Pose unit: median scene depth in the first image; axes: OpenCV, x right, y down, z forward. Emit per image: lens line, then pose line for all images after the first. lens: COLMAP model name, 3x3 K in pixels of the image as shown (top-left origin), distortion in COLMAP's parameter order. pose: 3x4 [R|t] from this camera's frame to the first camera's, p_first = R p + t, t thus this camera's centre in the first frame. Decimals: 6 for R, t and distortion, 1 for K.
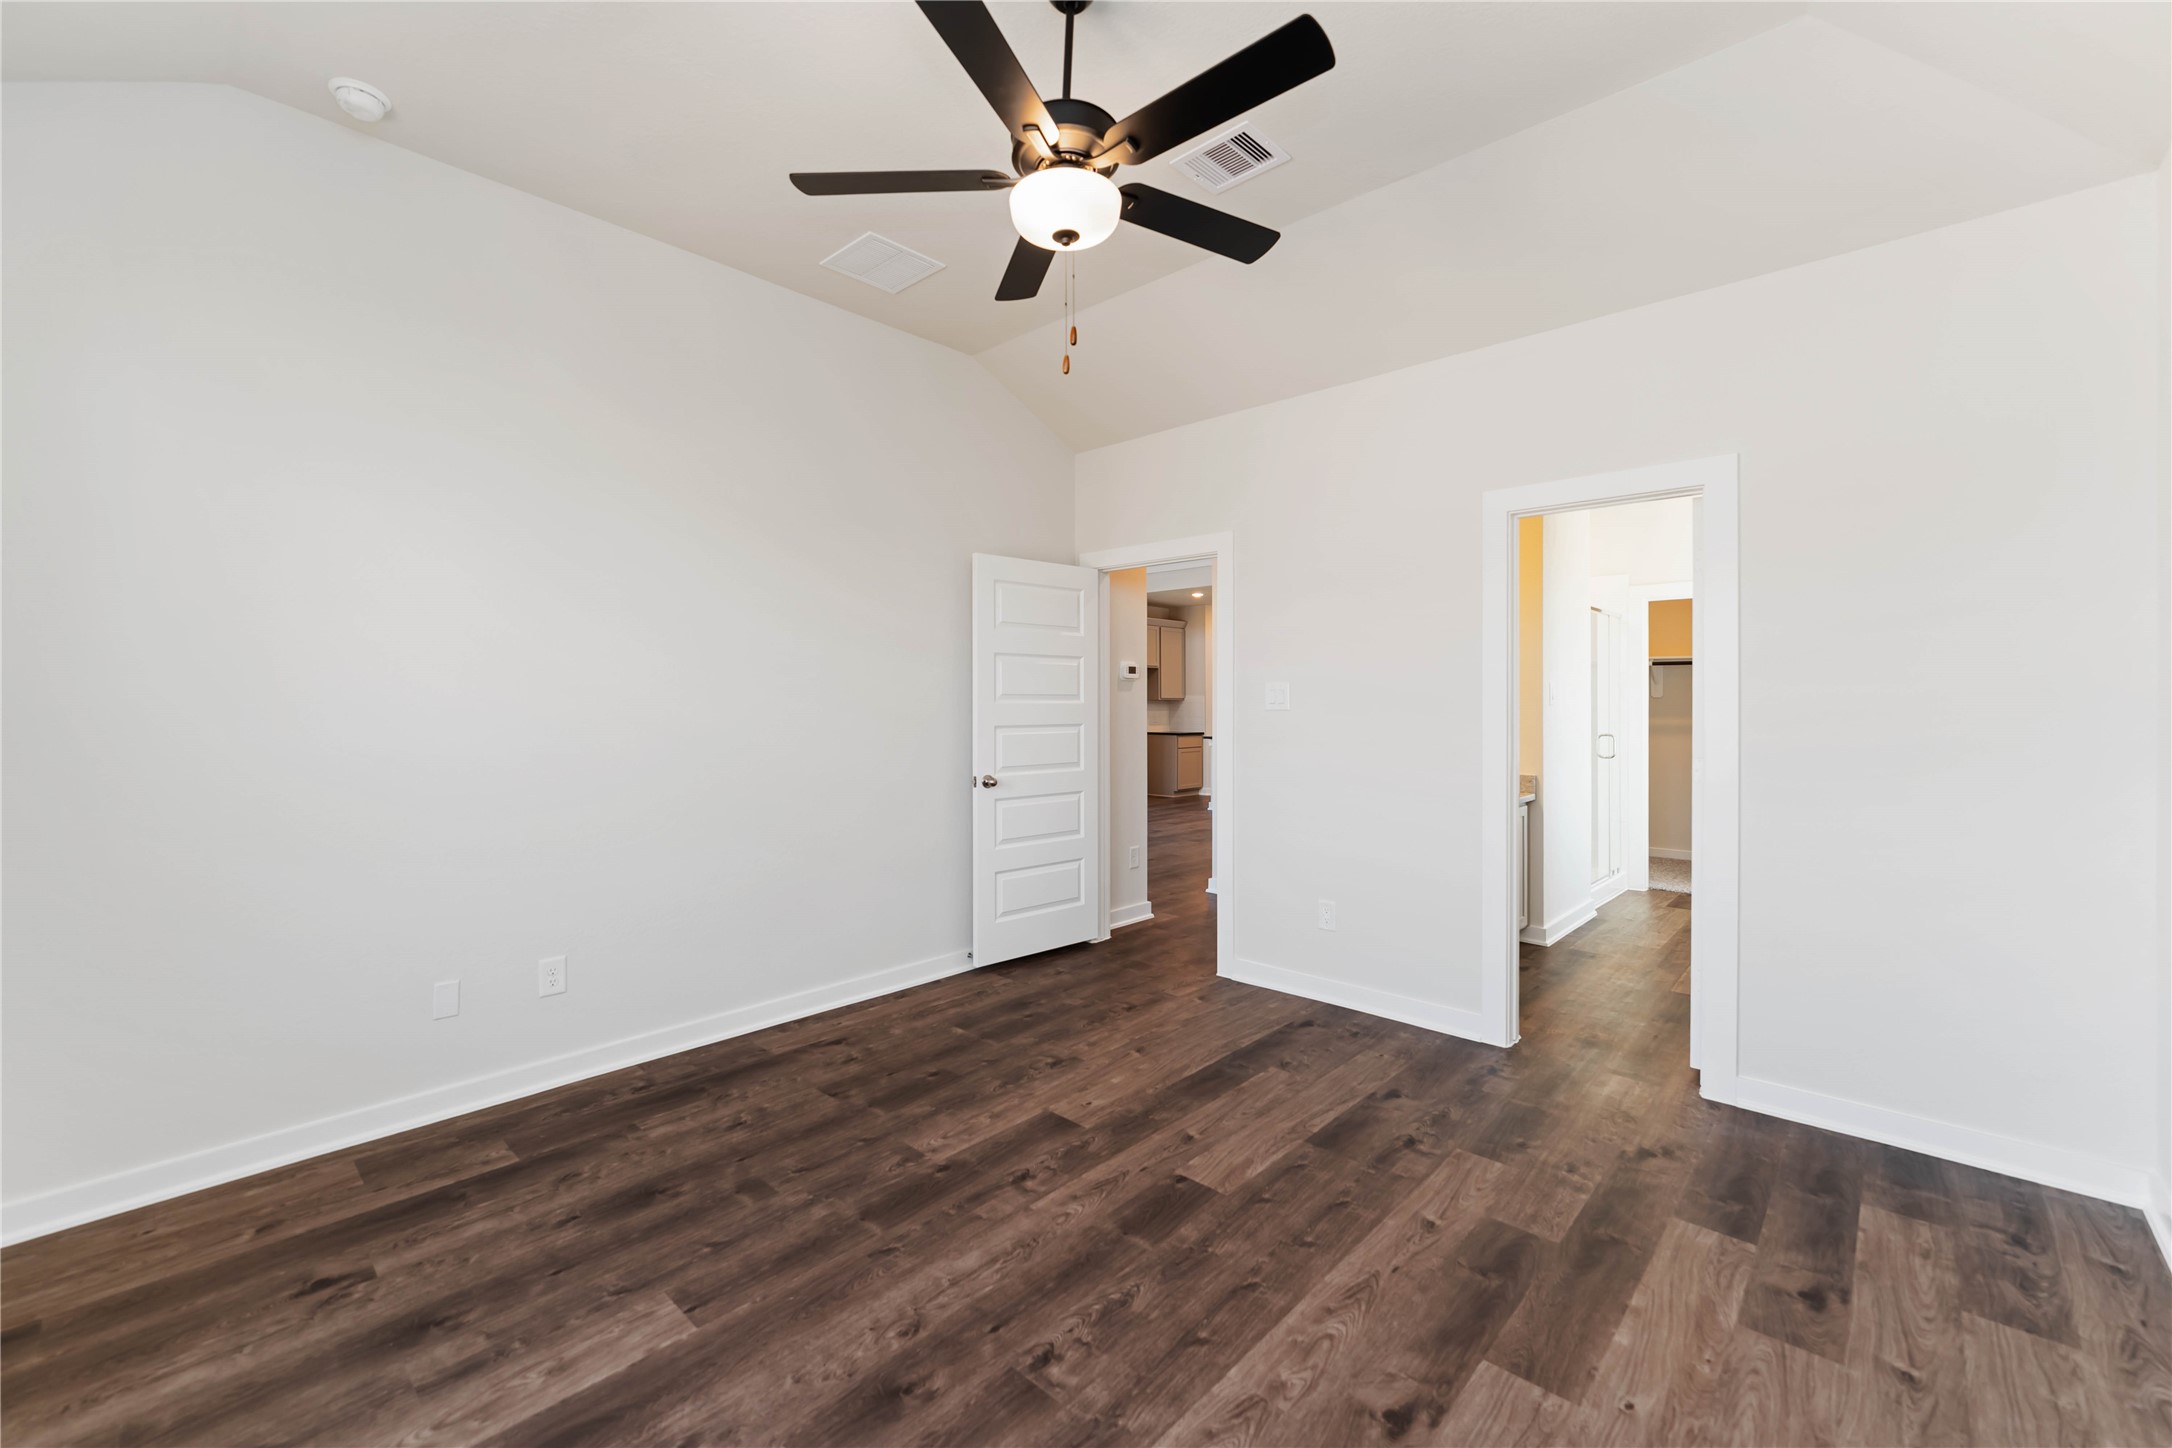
lens RADIAL K [[892.9, 0, 1083.7], [0, 892.9, 715.3], [0, 0, 1]] dist [-0.001272, -0.000098]
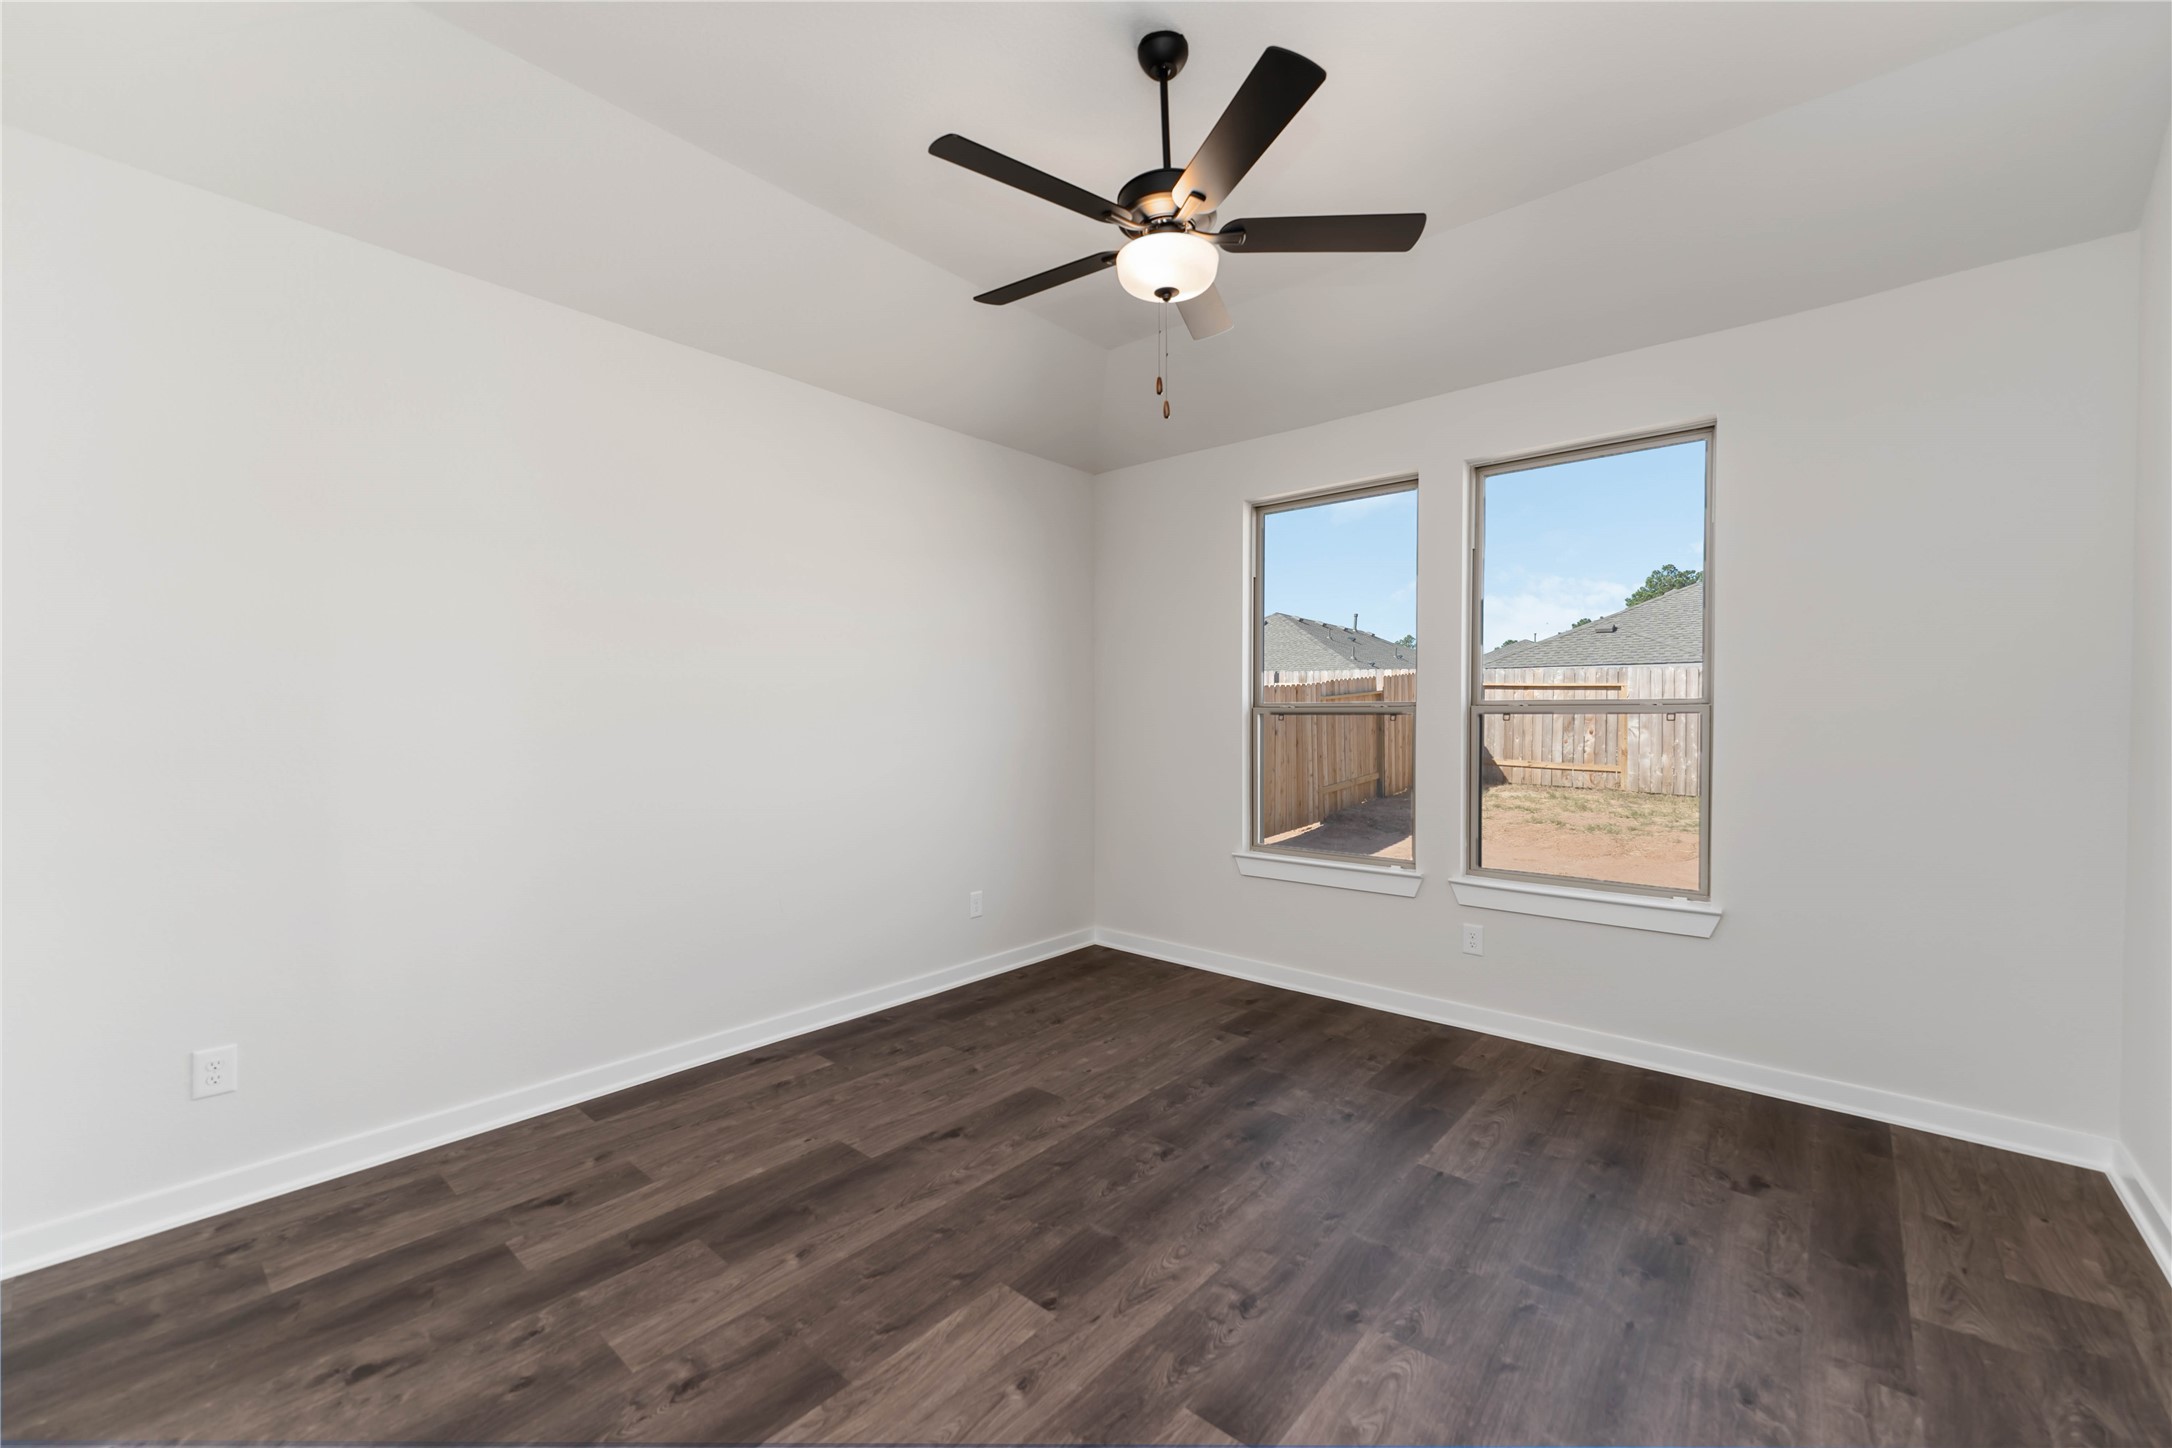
lens RADIAL K [[892.9, 0, 1083.7], [0, 892.9, 715.3], [0, 0, 1]] dist [-0.001272, -0.000098]
pose [[-0.999360, 0.000497, -0.035770, 0.115367], [-0.000020, 0.999896, 0.014455, -0.029168], [0.035773, 0.014447, -0.999256, 1.948597]]
